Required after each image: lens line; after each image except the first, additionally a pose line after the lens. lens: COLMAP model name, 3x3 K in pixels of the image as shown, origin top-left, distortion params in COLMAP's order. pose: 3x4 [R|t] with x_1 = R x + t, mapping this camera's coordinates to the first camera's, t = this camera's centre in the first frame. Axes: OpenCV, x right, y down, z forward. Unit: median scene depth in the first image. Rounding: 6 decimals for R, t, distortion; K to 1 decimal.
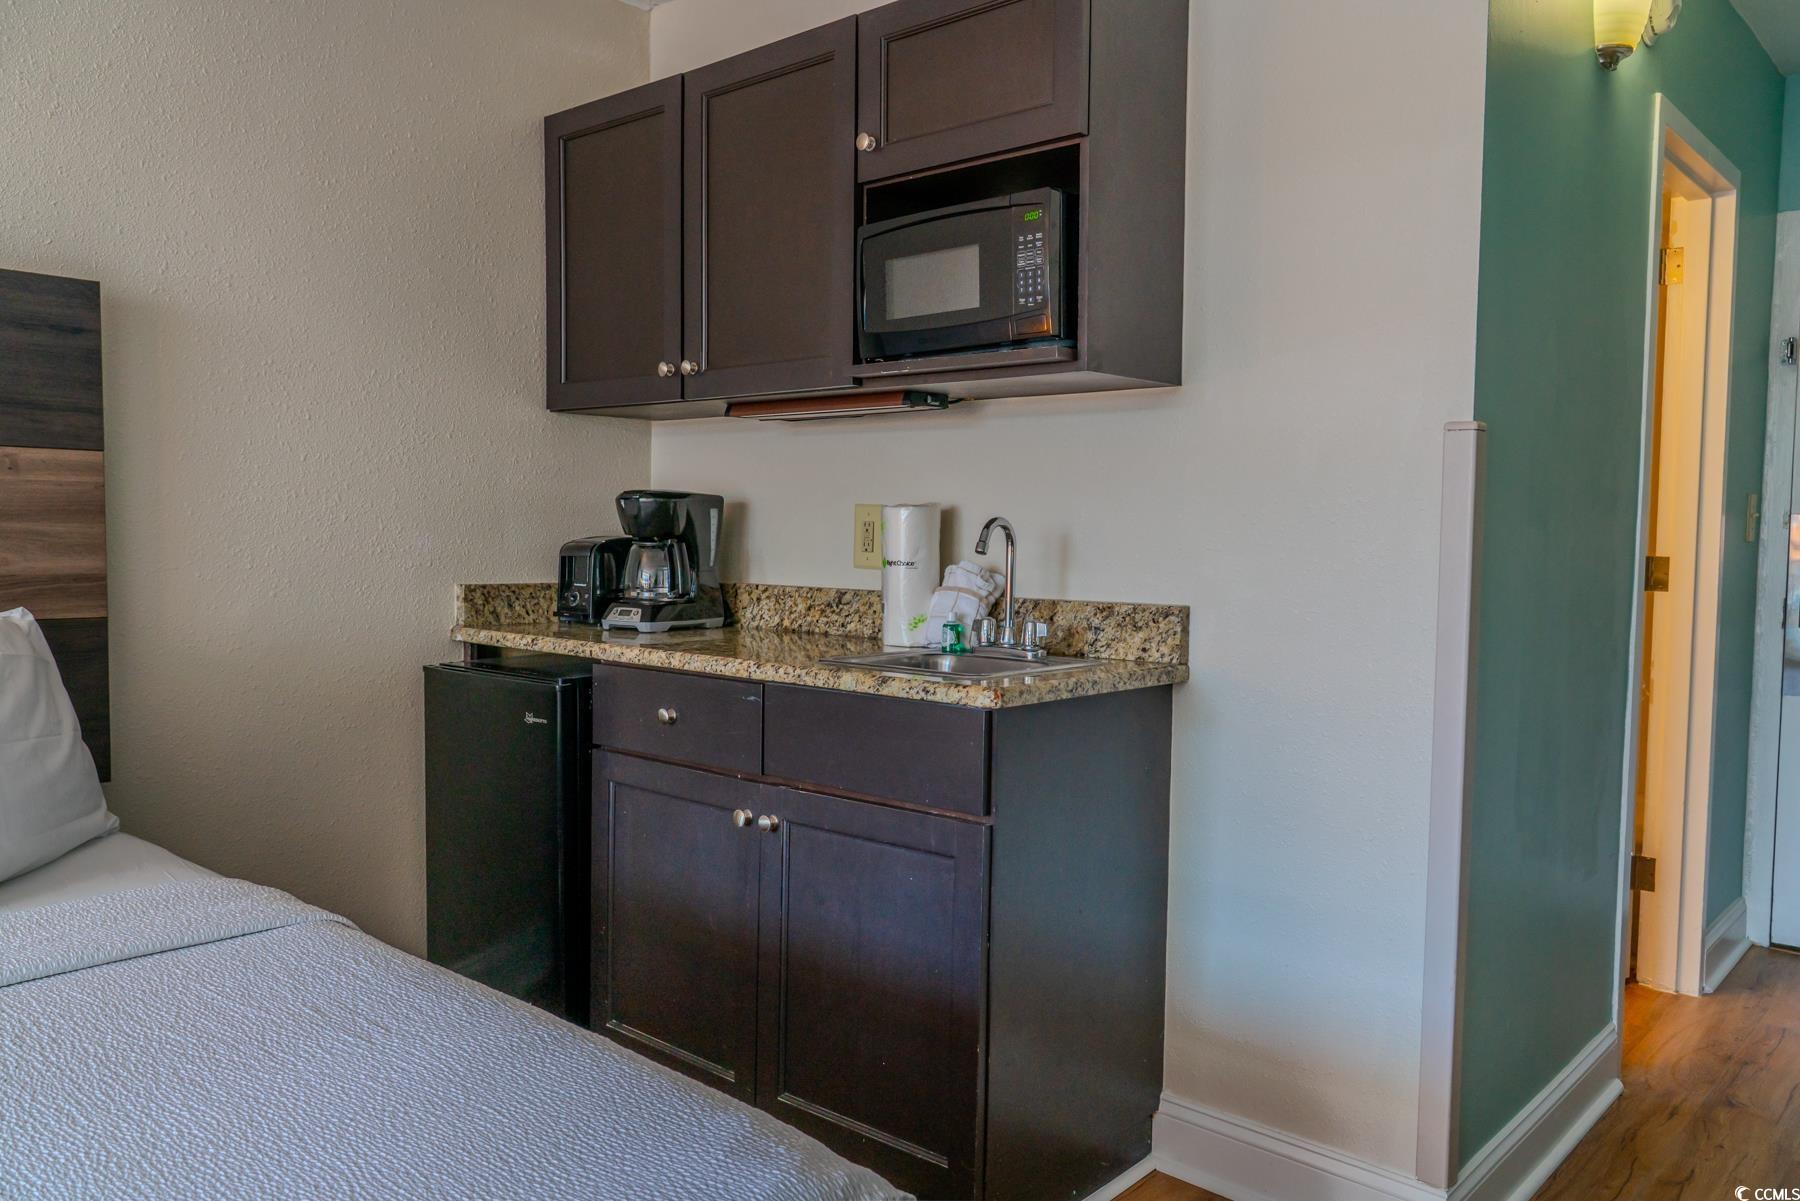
lens RADIAL K [[1344.1, 0, 900.0], [0, 1344.1, 600.5], [0, 0, 1]] dist [0.008710, 0.003119]
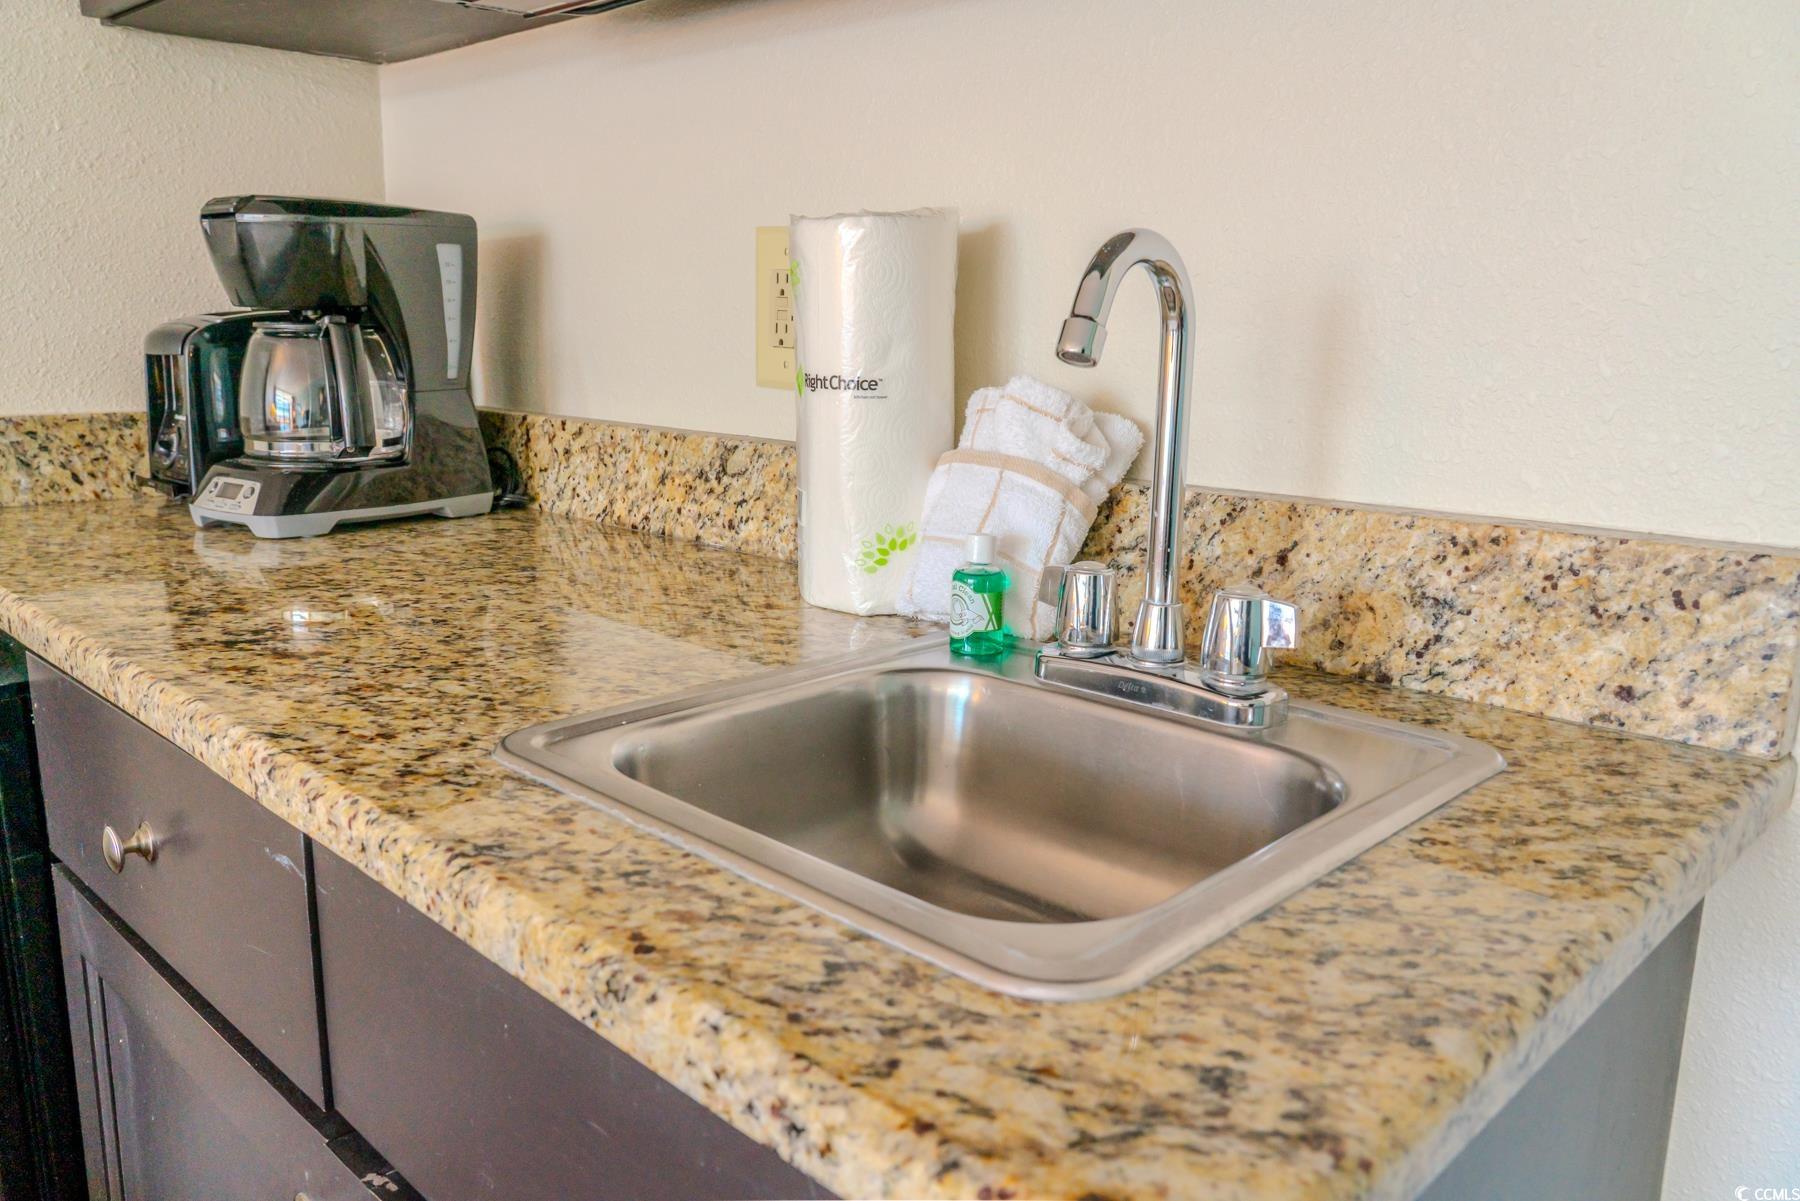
lens RADIAL K [[1344.1, 0, 900.0], [0, 1344.1, 600.5], [0, 0, 1]] dist [0.008710, 0.003119]
pose [[0.998609, 0.009995, -0.051765, 0.032356], [-0.001692, 0.987436, 0.158013, -0.025129], [0.052694, -0.157706, 0.986079, 0.597386]]
